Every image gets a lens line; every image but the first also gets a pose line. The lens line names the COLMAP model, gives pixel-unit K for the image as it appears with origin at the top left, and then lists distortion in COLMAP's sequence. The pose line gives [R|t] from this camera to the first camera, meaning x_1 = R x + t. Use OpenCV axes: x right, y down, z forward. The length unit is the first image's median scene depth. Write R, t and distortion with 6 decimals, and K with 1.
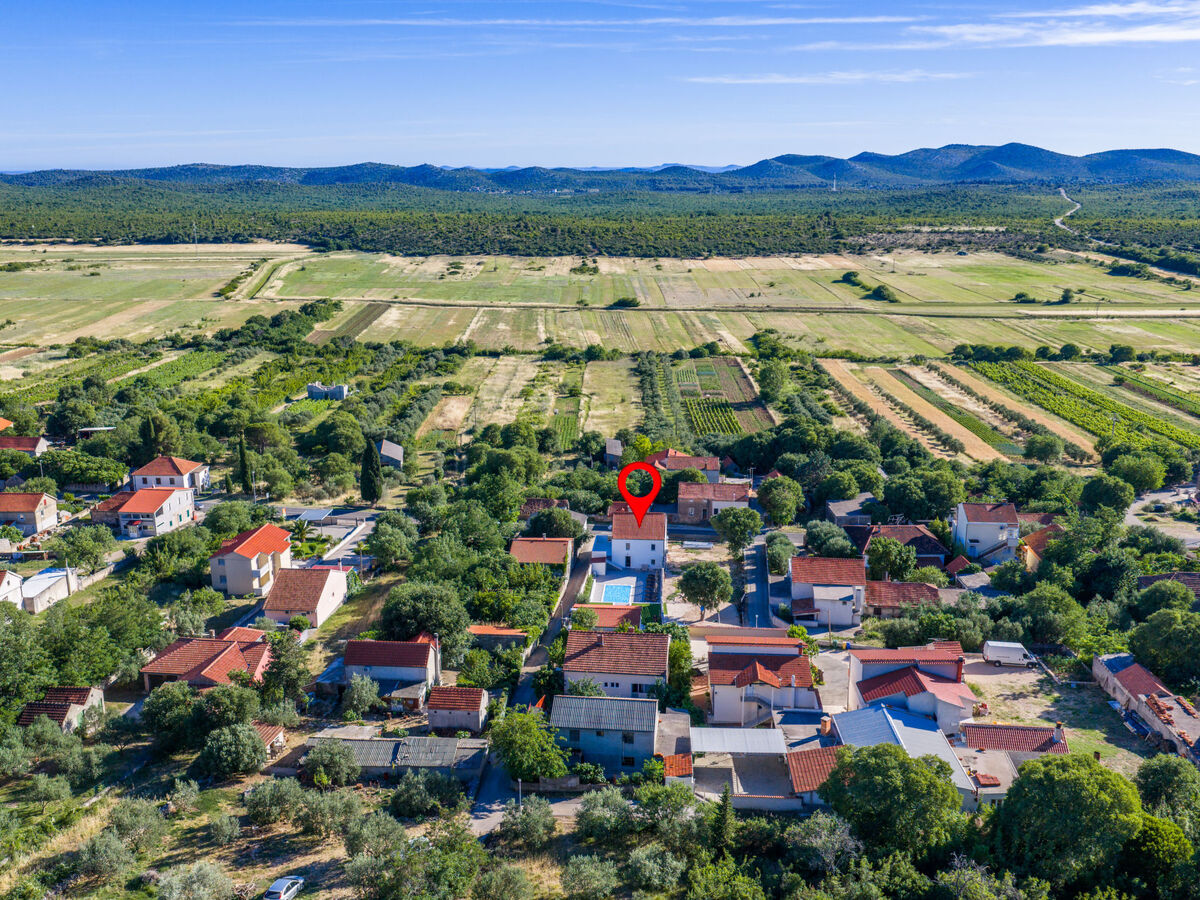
lens RADIAL K [[1046.6, 0, 600.0], [0, 1046.6, 450.0], [0, 0, 1]] dist [0.012398, -0.009563]
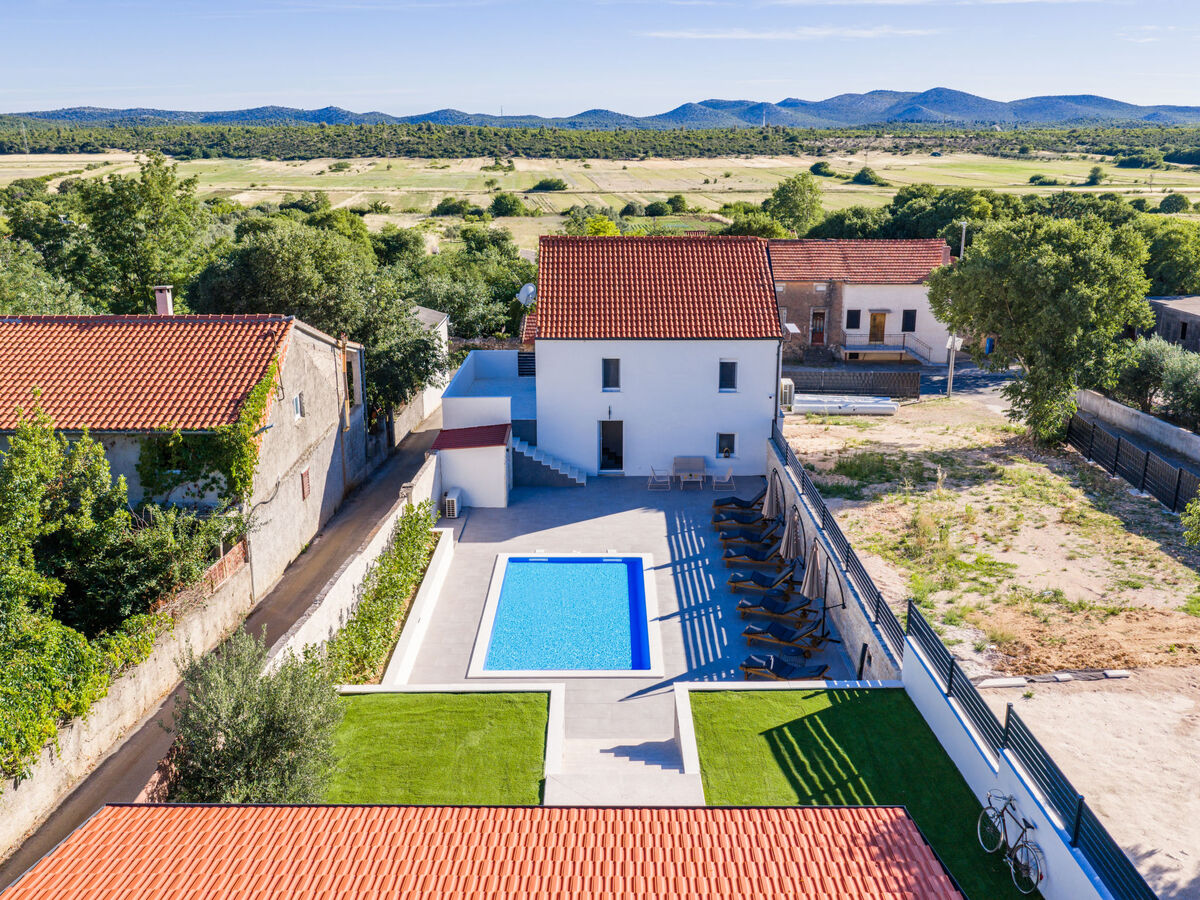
lens RADIAL K [[1046.6, 0, 600.0], [0, 1046.6, 450.0], [0, 0, 1]] dist [0.012398, -0.009563]
pose [[0.997206, -0.018306, 0.072426, 0.001622], [0.015585, 0.999158, 0.037952, 0.018629], [-0.073059, -0.036717, 0.996651, 0.147064]]
